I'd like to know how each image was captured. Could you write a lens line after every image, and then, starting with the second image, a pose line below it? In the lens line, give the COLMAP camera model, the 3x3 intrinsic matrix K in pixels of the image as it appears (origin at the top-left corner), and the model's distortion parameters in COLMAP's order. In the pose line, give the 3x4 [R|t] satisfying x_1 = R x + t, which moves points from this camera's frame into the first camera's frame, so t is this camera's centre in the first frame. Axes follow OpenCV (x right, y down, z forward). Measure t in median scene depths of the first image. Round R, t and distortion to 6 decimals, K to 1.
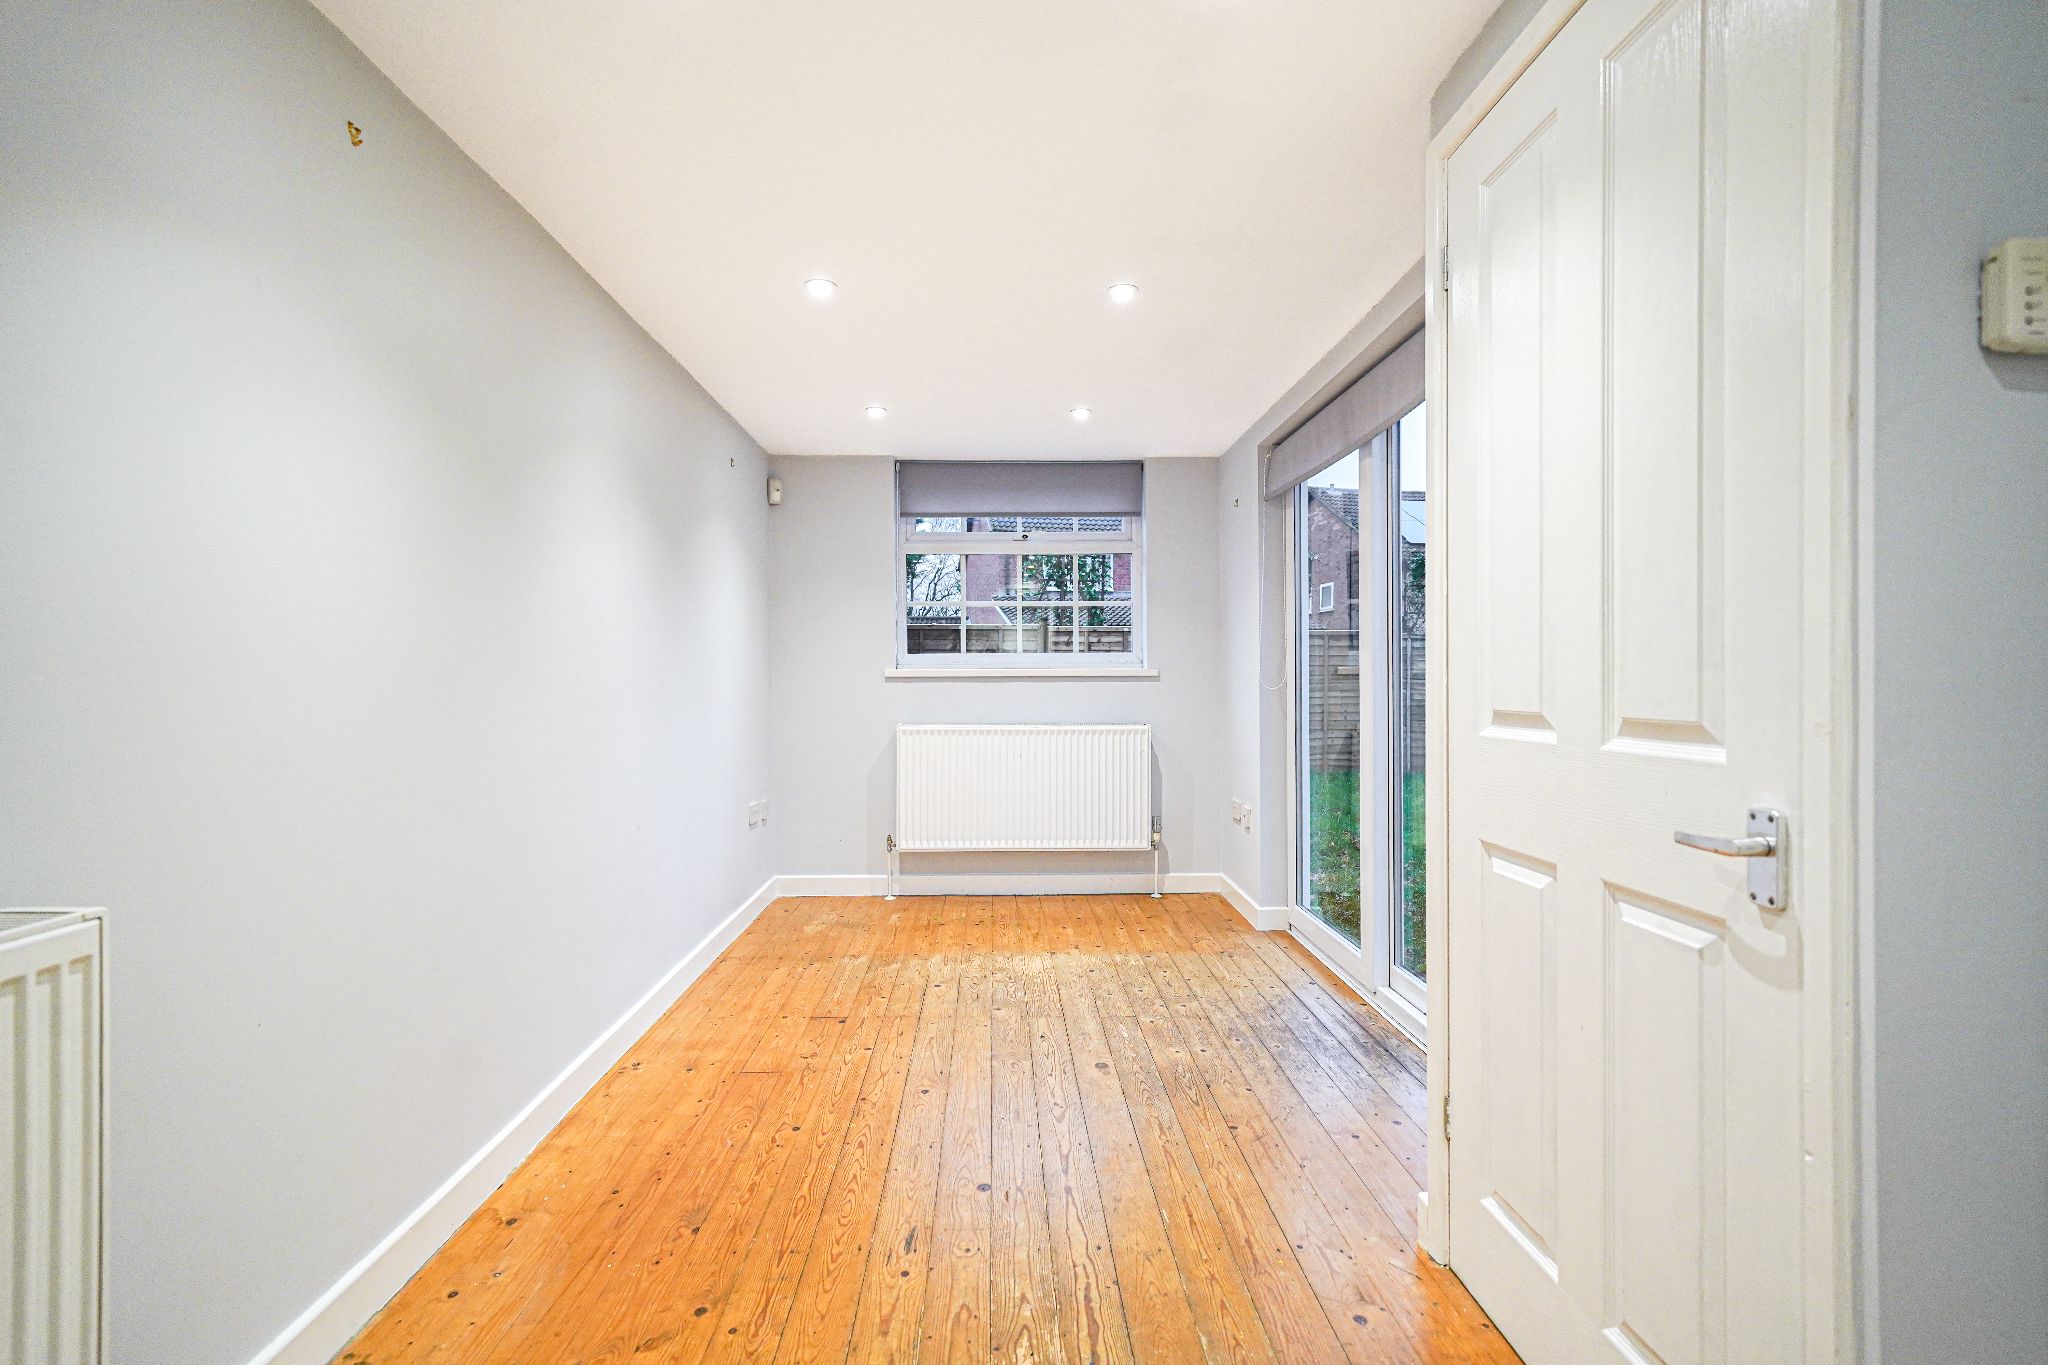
lens RADIAL K [[960.4, 0, 1022.1], [0, 960.4, 677.3], [0, 0, 1]] dist [0.013887, 0.000937]
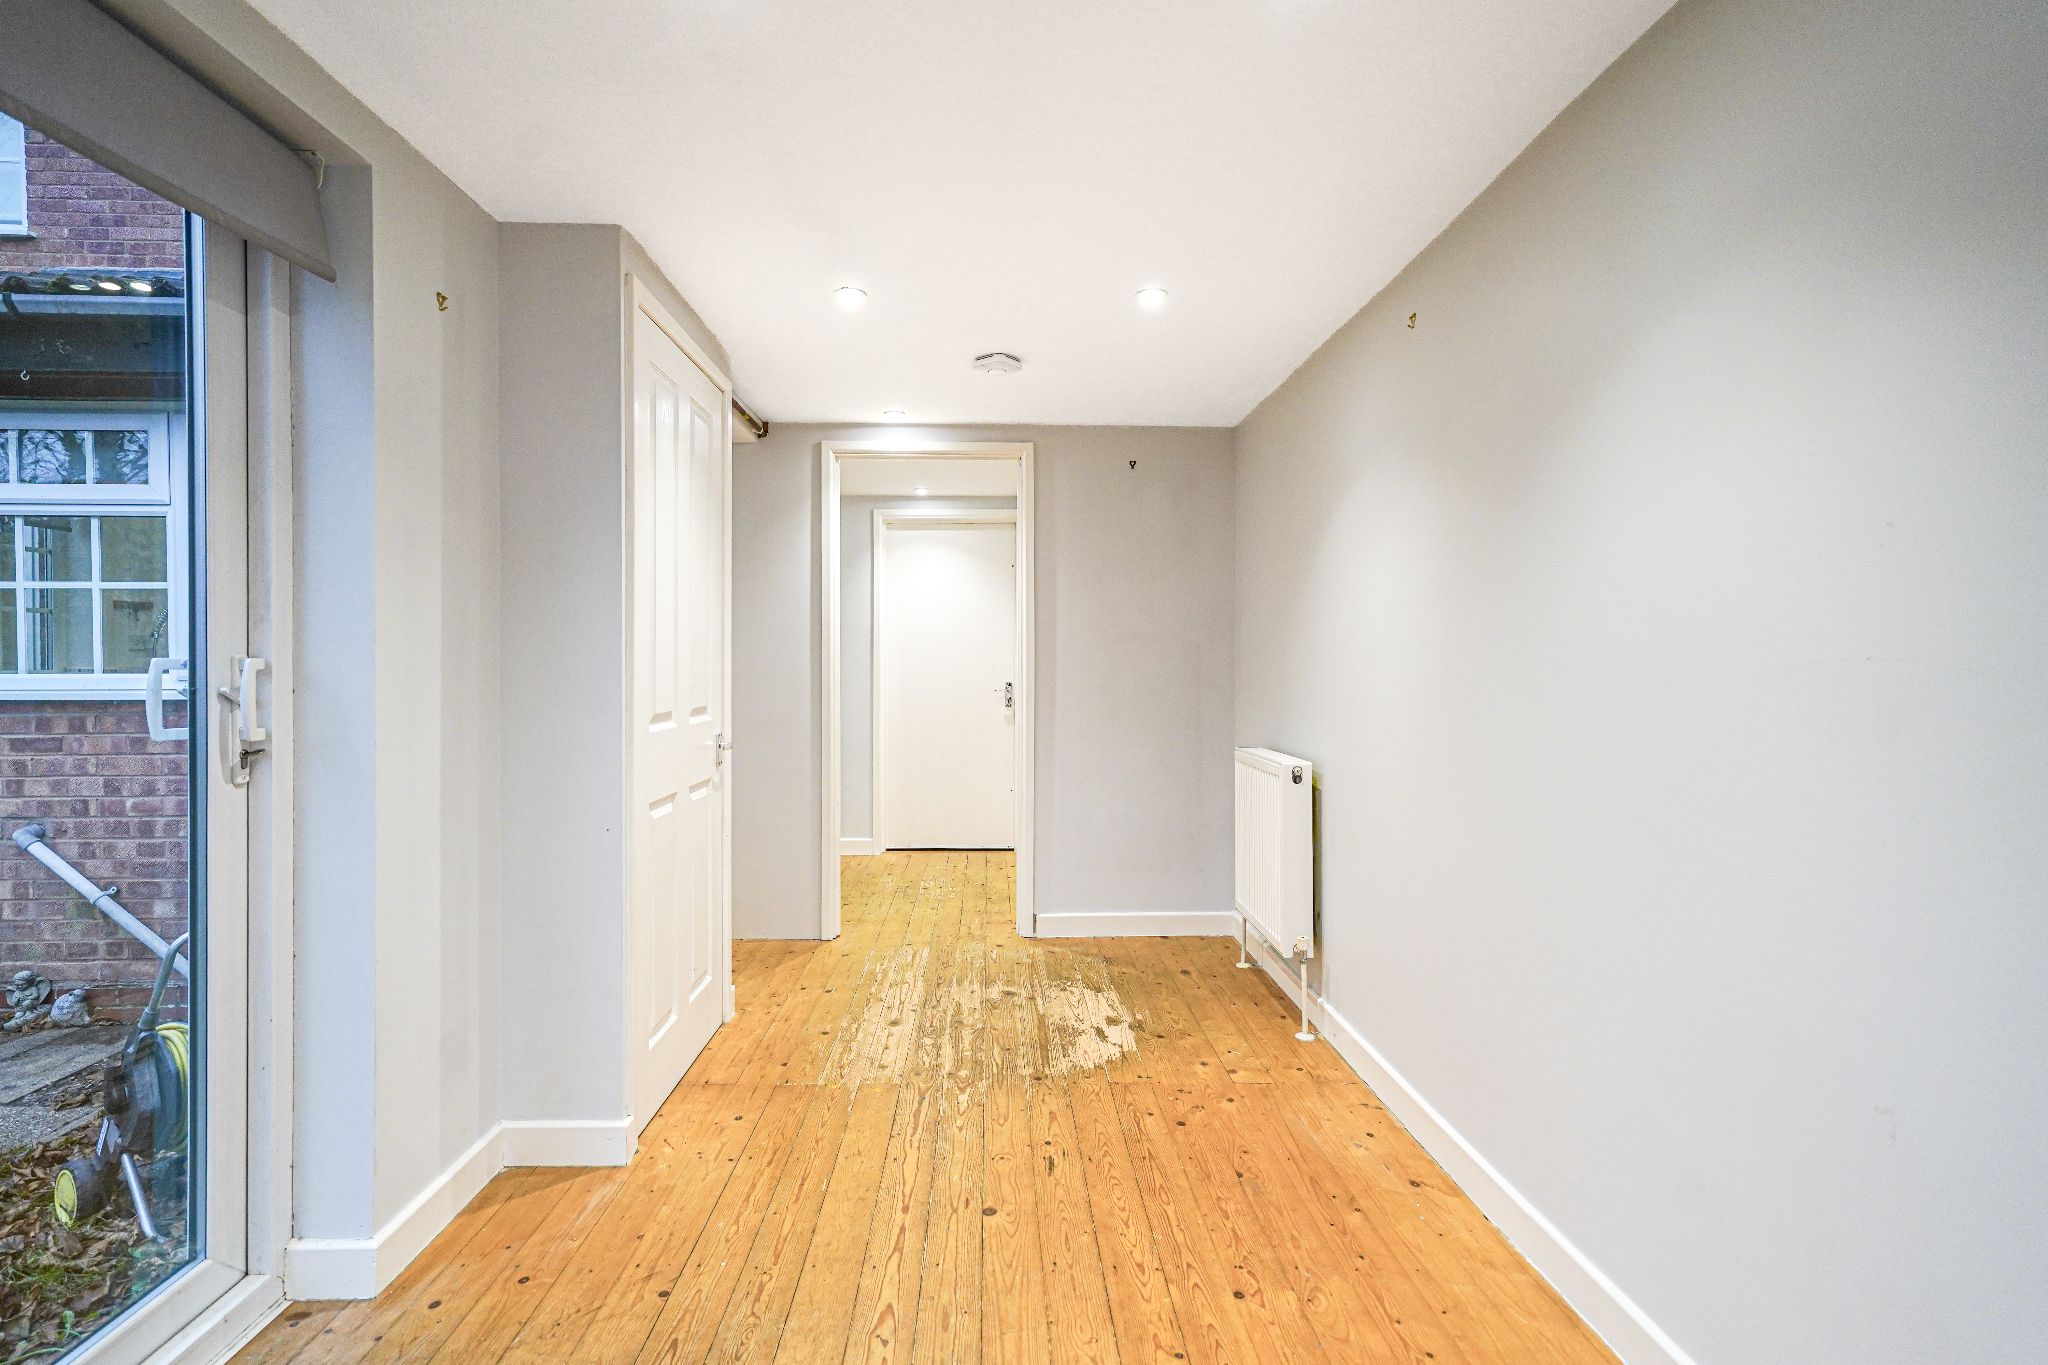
lens RADIAL K [[960.4, 0, 1023.2], [0, 960.4, 675.9], [0, 0, 1]] dist [0.013887, 0.000937]
pose [[-0.999968, 0.003441, -0.007273, -0.068954], [0.003356, 0.999926, 0.011668, -0.033393], [0.007313, 0.011643, -0.999905, 1.999703]]
